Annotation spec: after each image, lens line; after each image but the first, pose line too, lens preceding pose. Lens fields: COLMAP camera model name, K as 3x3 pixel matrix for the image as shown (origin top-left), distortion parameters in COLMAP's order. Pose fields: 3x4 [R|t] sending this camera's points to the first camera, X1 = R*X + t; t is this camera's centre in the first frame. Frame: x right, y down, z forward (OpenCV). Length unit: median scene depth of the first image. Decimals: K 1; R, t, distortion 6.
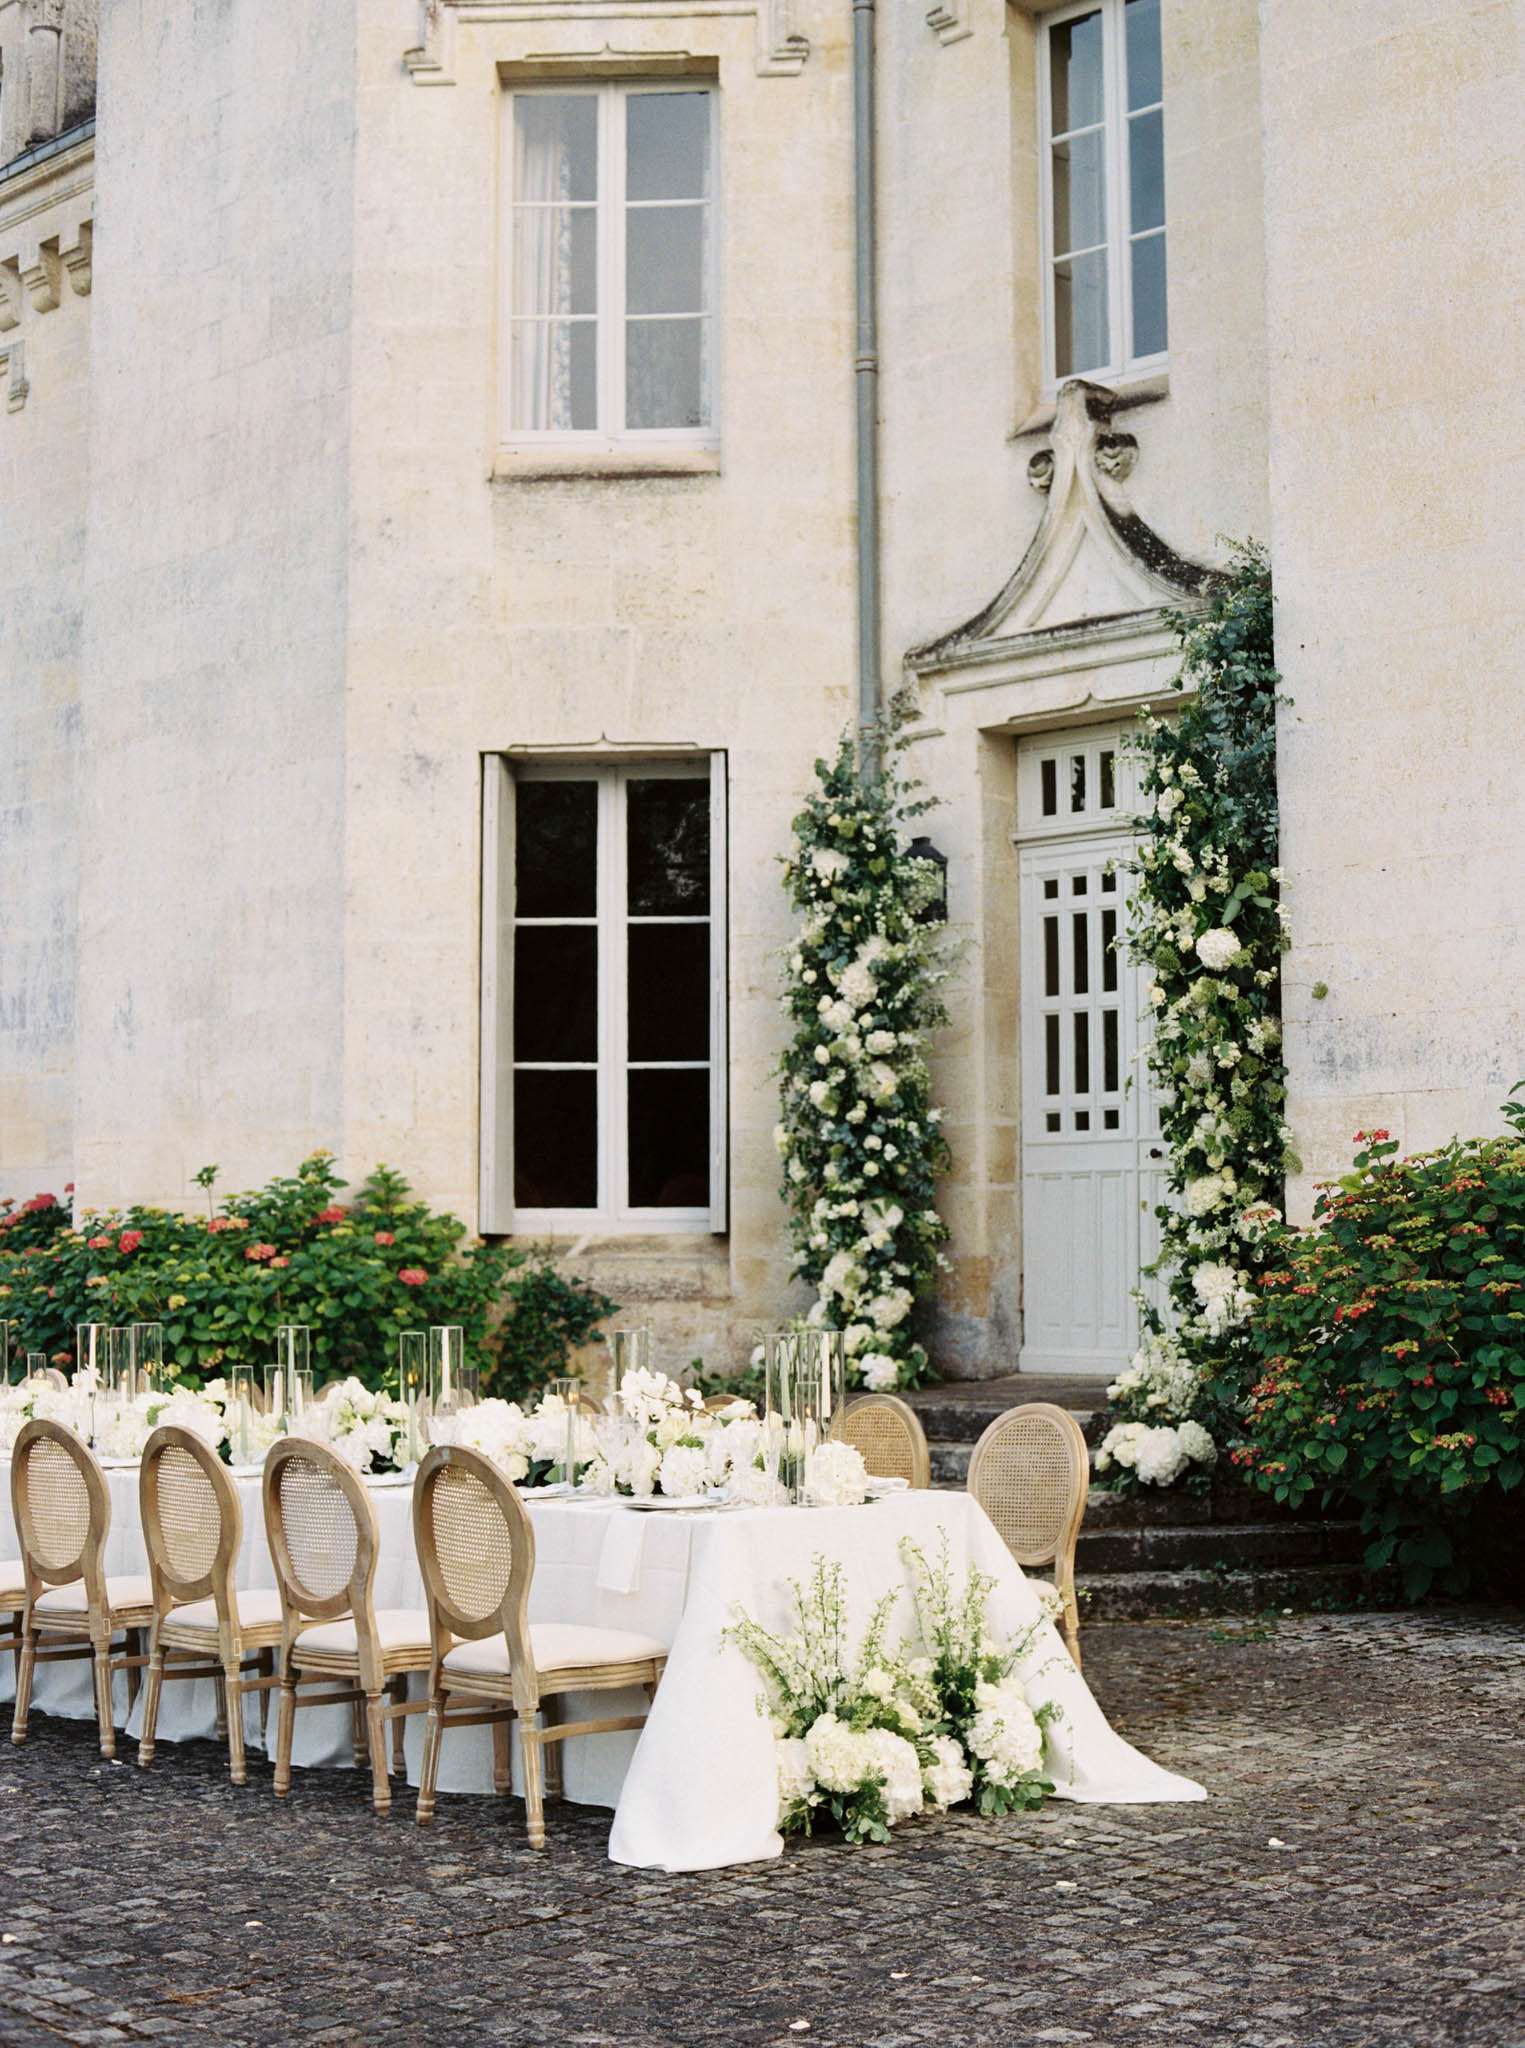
lens RADIAL K [[3100.3, 0, 751.5], [0, 3100.3, 1035.1], [0, 0, 1]] dist [-0.113226, 0.000000]
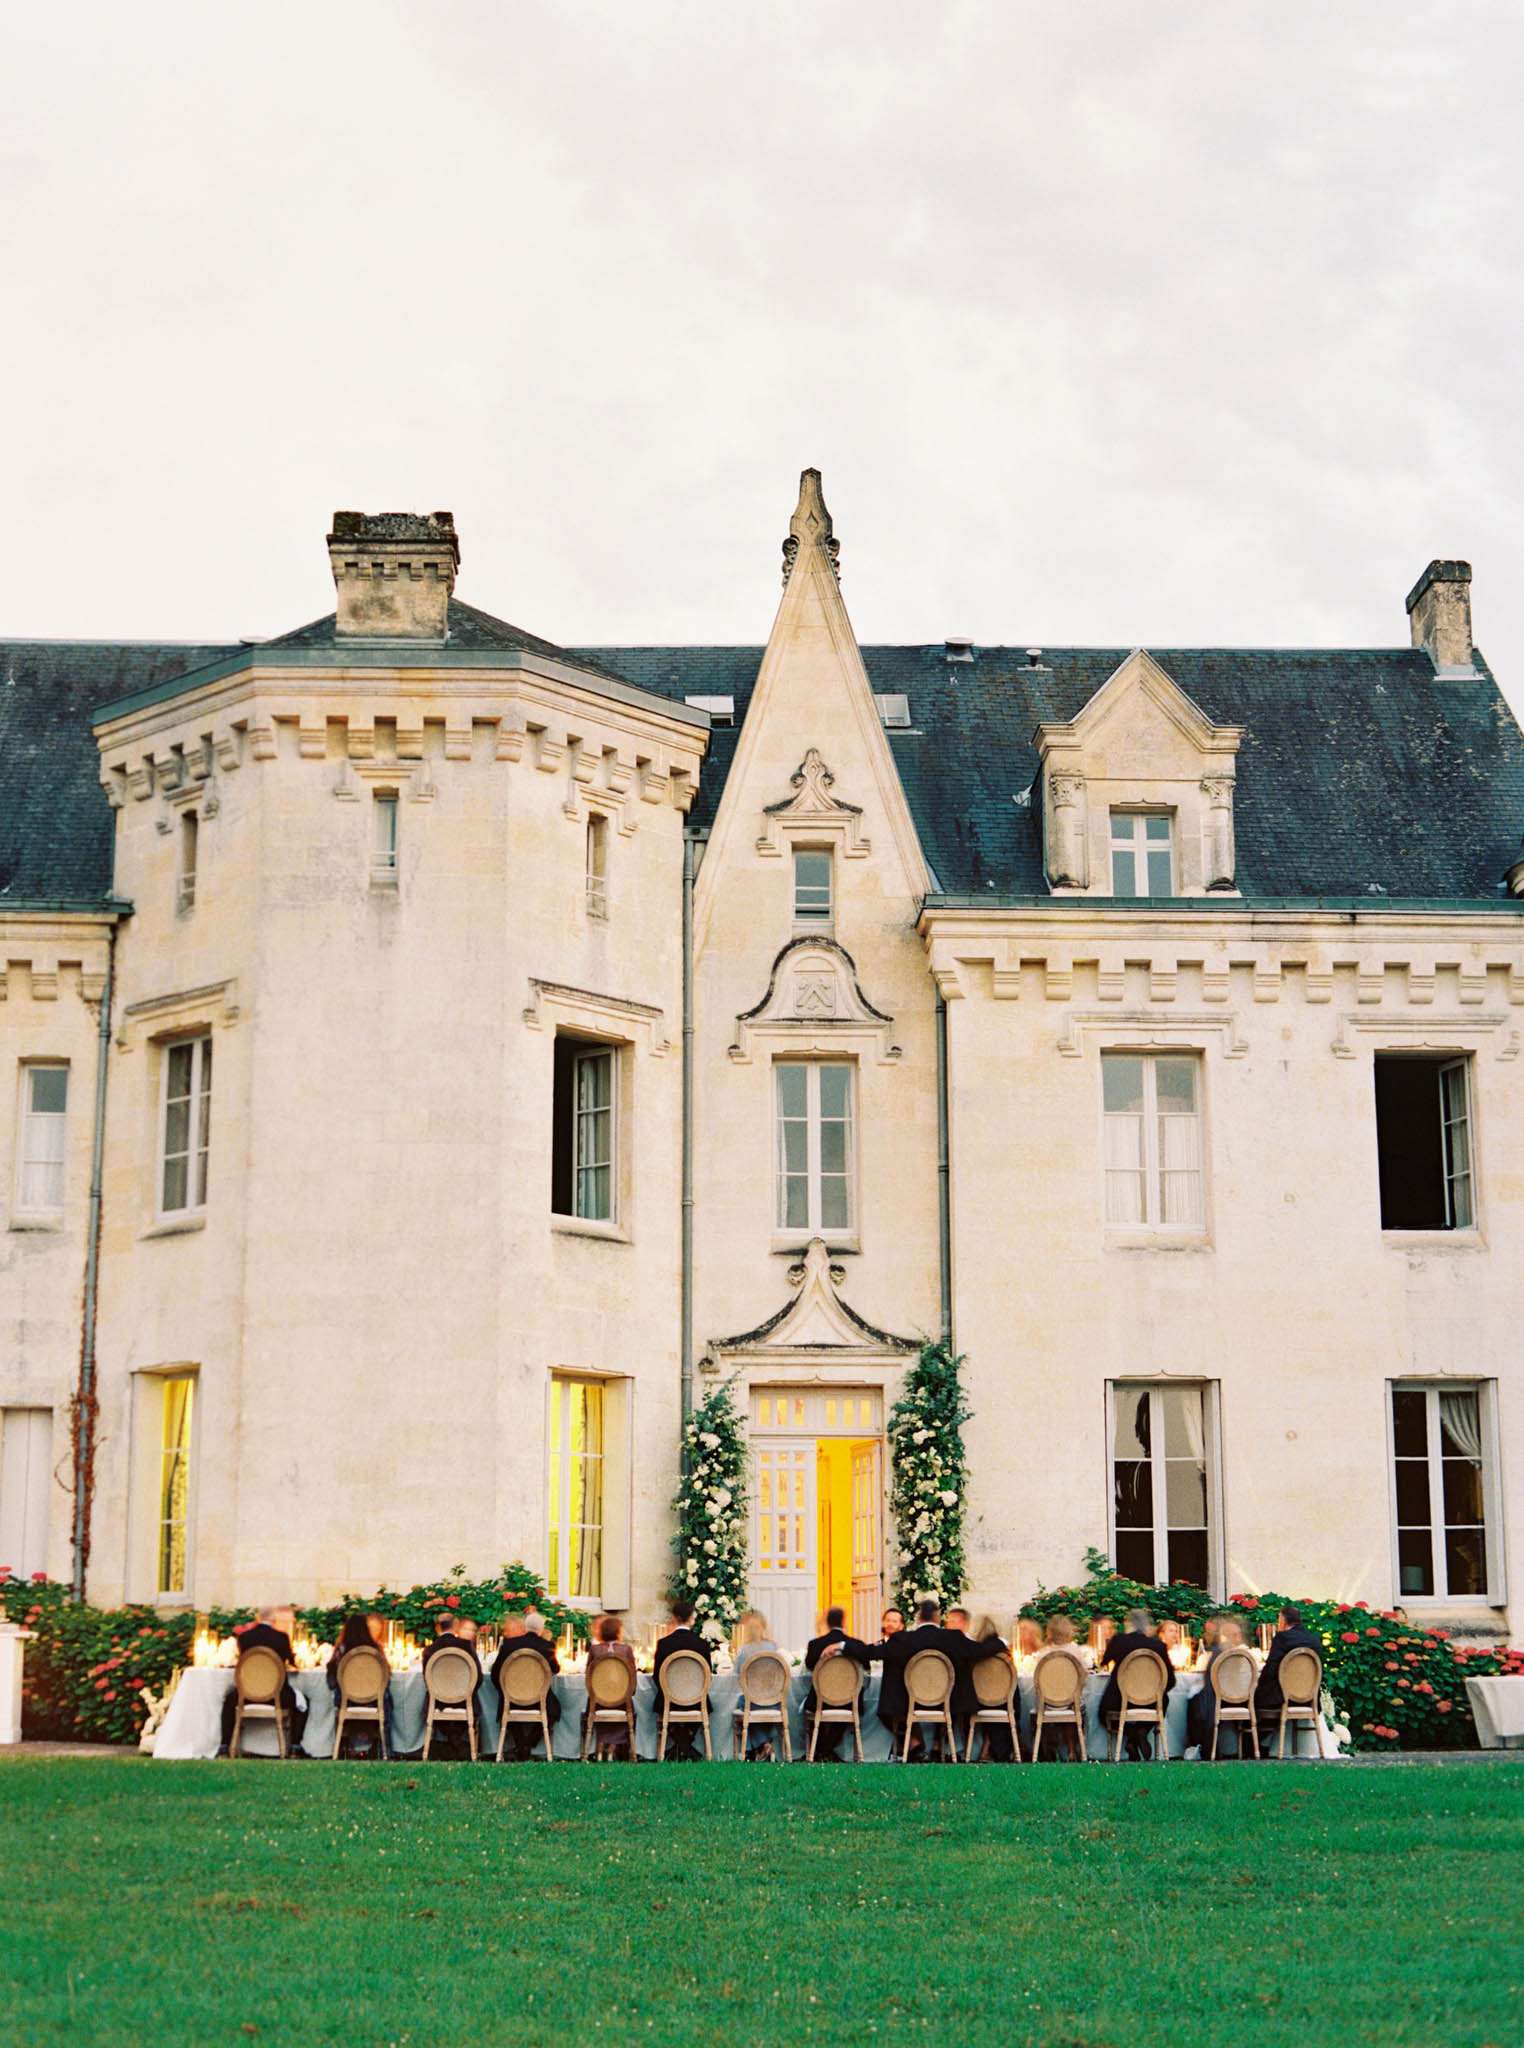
lens RADIAL K [[3100.3, 0, 748.3], [0, 3100.3, 1014.4], [0, 0, 1]] dist [-0.113226, 0.000000]
pose [[0.664107, 0.178651, 0.725979, -1.559625], [-0.059020, 0.980528, -0.187301, 0.056279], [-0.745304, 0.081540, 0.661720, -0.474930]]
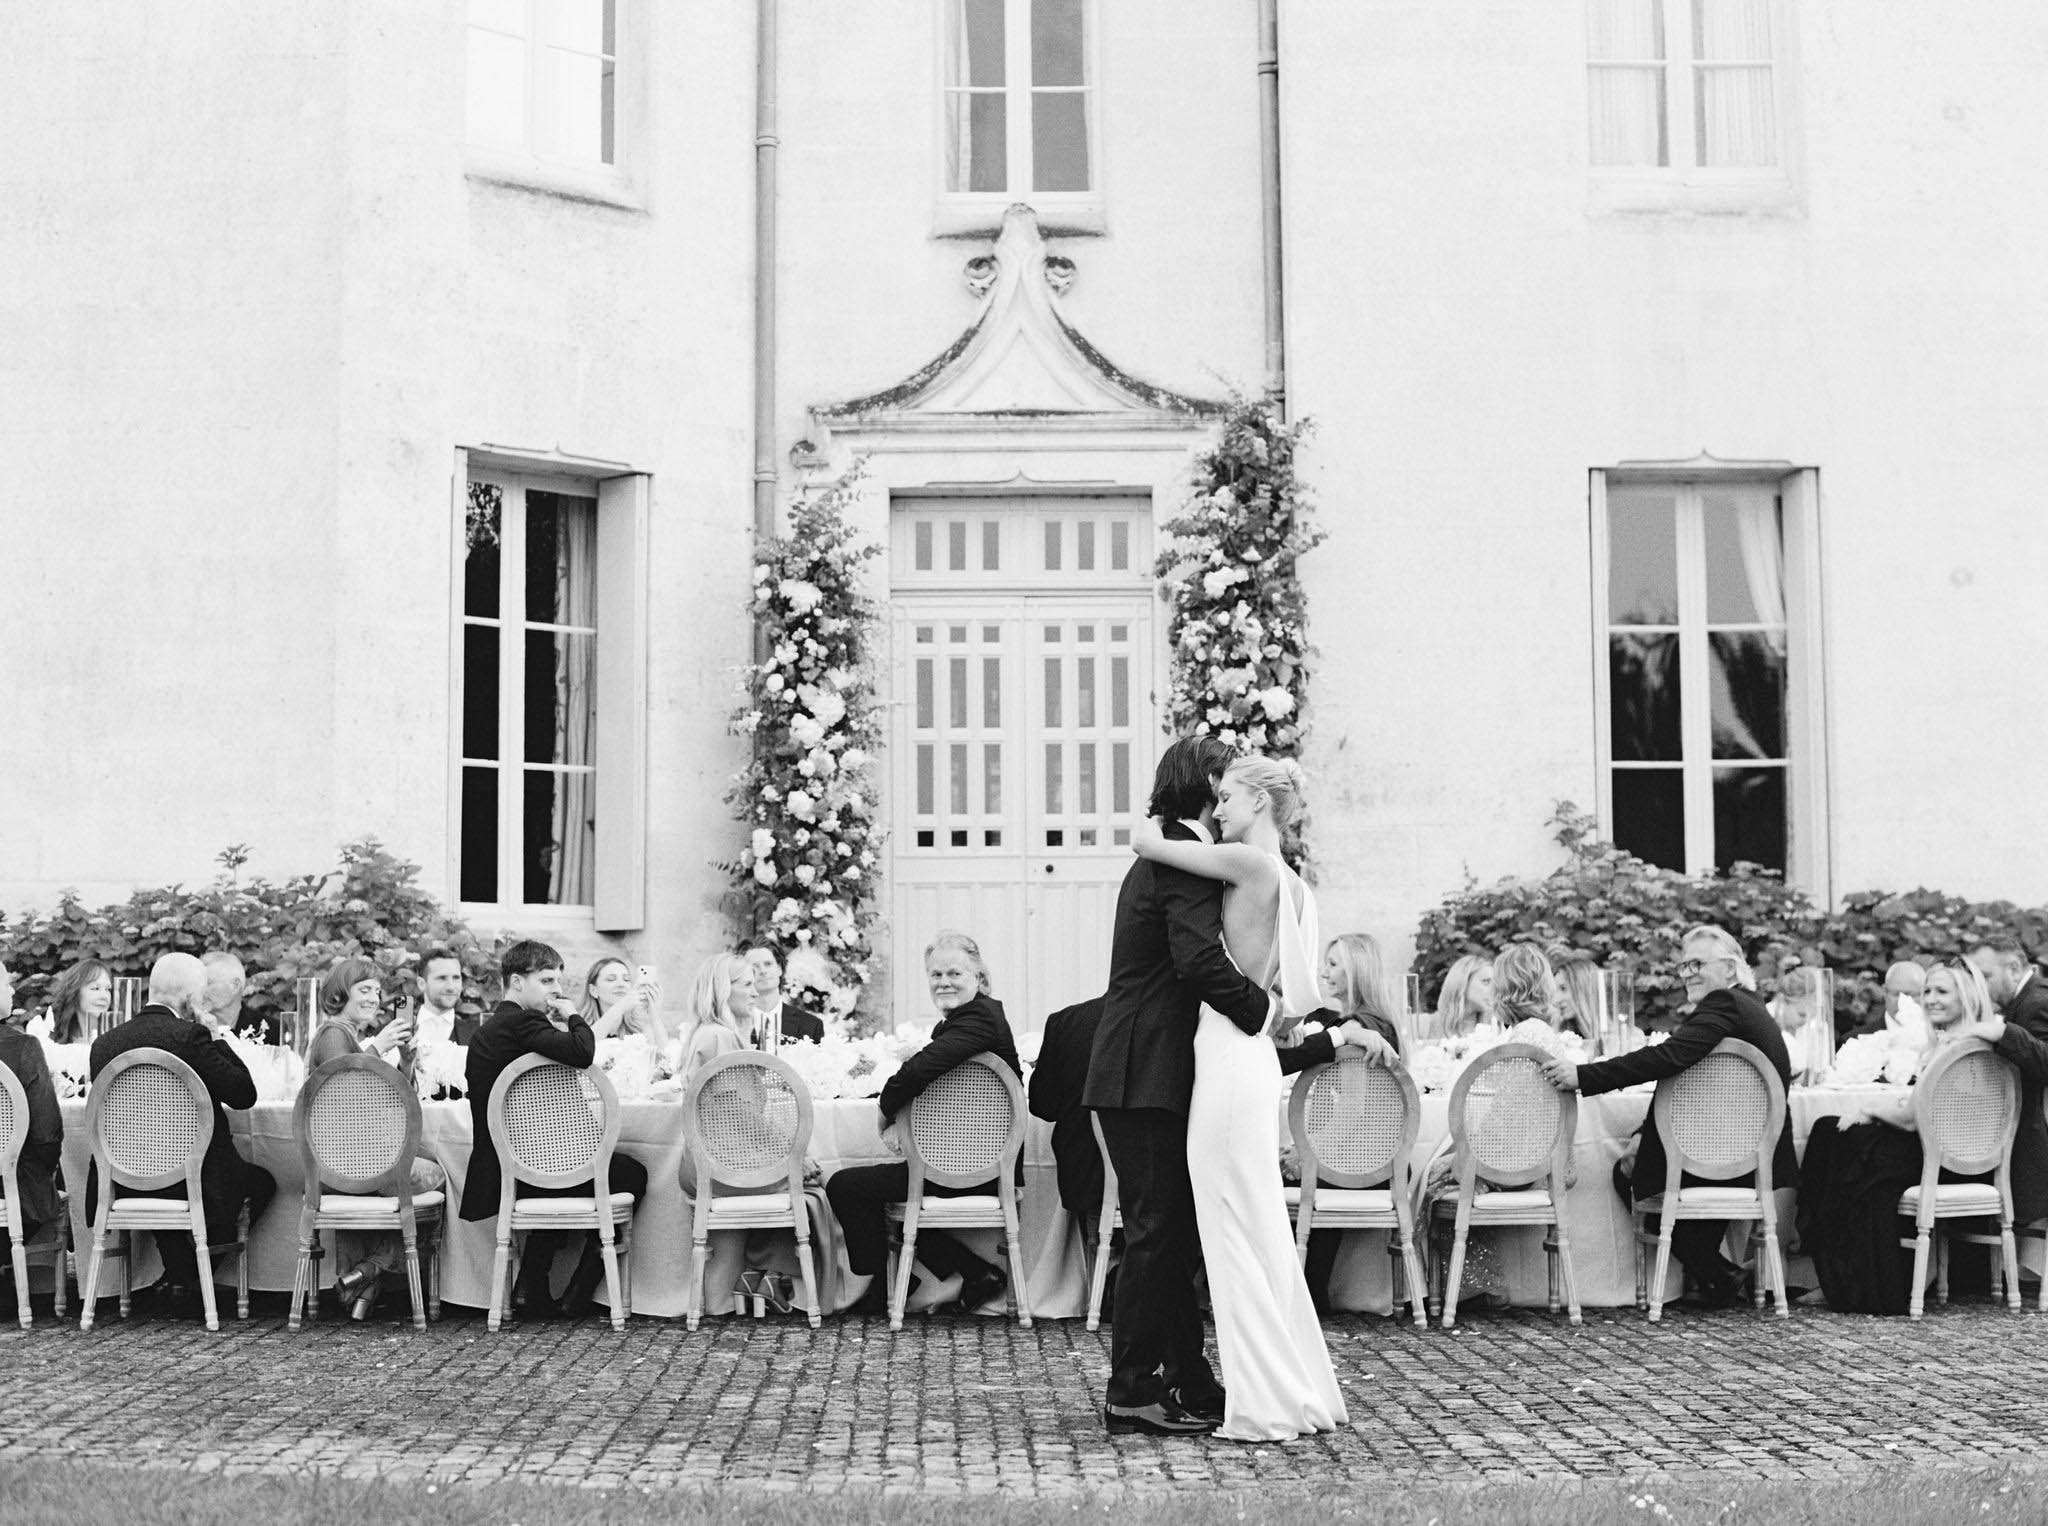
lens RADIAL K [[3100.3, 0, 1008.6], [0, 3100.3, 768.9], [0, 0, 1]] dist [-0.113226, 0.000000]
pose [[0.702707, 0.060845, 0.708873, -0.683647], [-0.049631, 0.998102, -0.036472, 0.042050], [-0.709747, -0.009553, 0.704392, 0.171223]]
